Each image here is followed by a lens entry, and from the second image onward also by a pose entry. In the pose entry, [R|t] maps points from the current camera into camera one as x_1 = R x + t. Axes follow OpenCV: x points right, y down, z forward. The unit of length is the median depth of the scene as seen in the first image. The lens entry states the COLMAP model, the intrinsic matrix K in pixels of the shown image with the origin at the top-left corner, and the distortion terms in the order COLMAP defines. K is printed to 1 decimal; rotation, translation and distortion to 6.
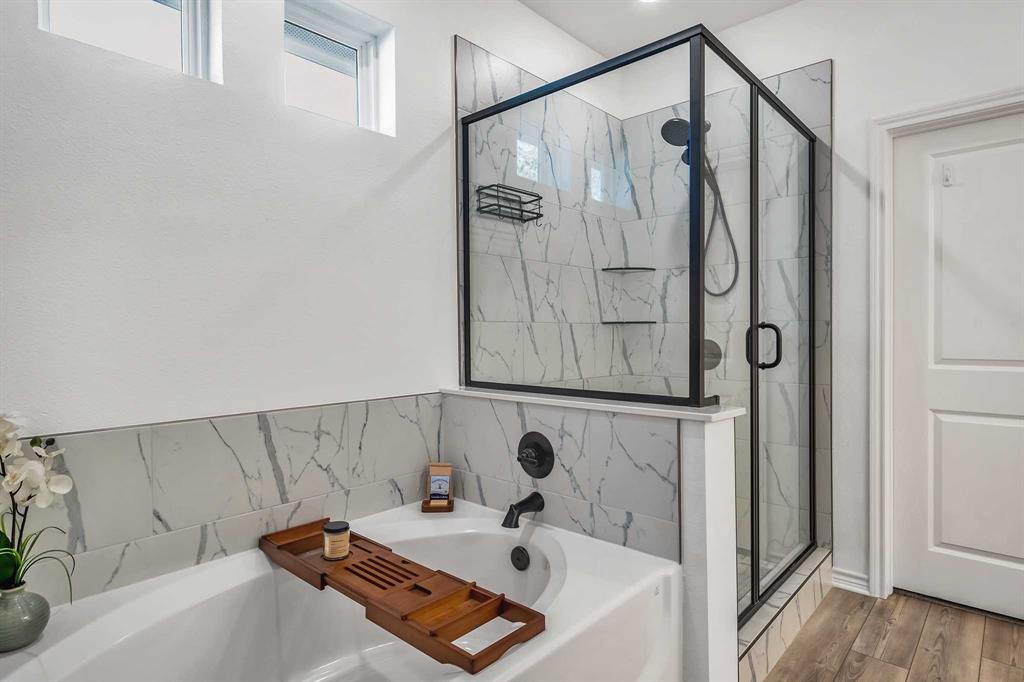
lens RADIAL K [[554.9, 0, 509.1], [0, 554.9, 339.3], [0, 0, 1]] dist [0.000657, 0.000041]
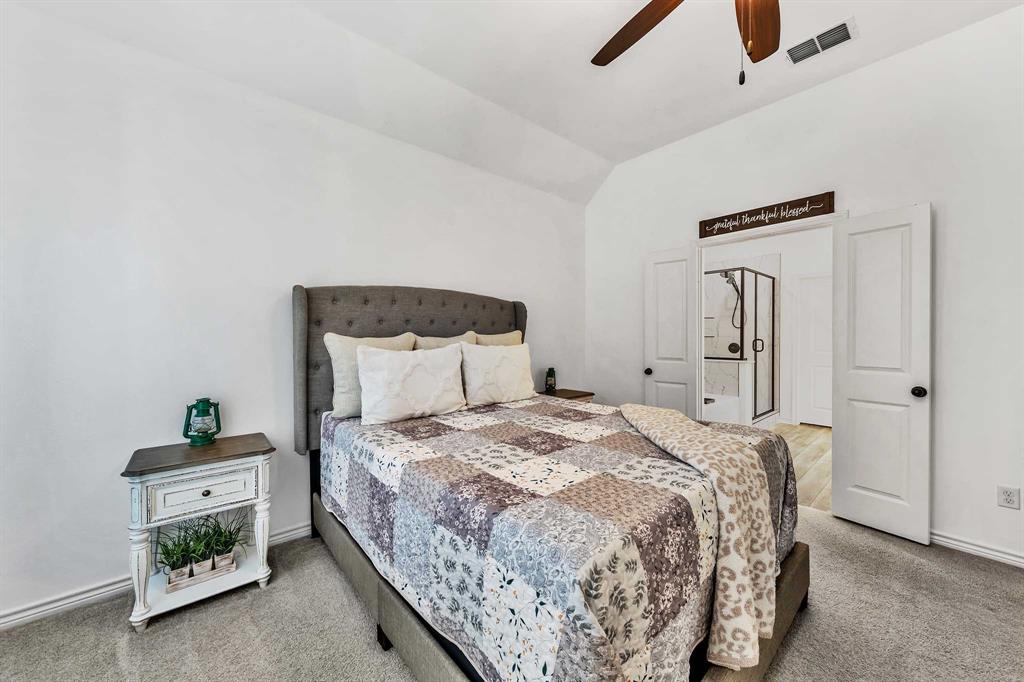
lens RADIAL K [[384.2, 0, 513.0], [0, 384.2, 339.9], [0, 0, 1]] dist [-0.003768, -0.000199]
pose [[0.994414, 0.009343, -0.105136, -0.831510], [-0.008973, 0.999952, 0.003992, -0.018387], [0.105169, -0.003026, 0.994450, -1.578891]]
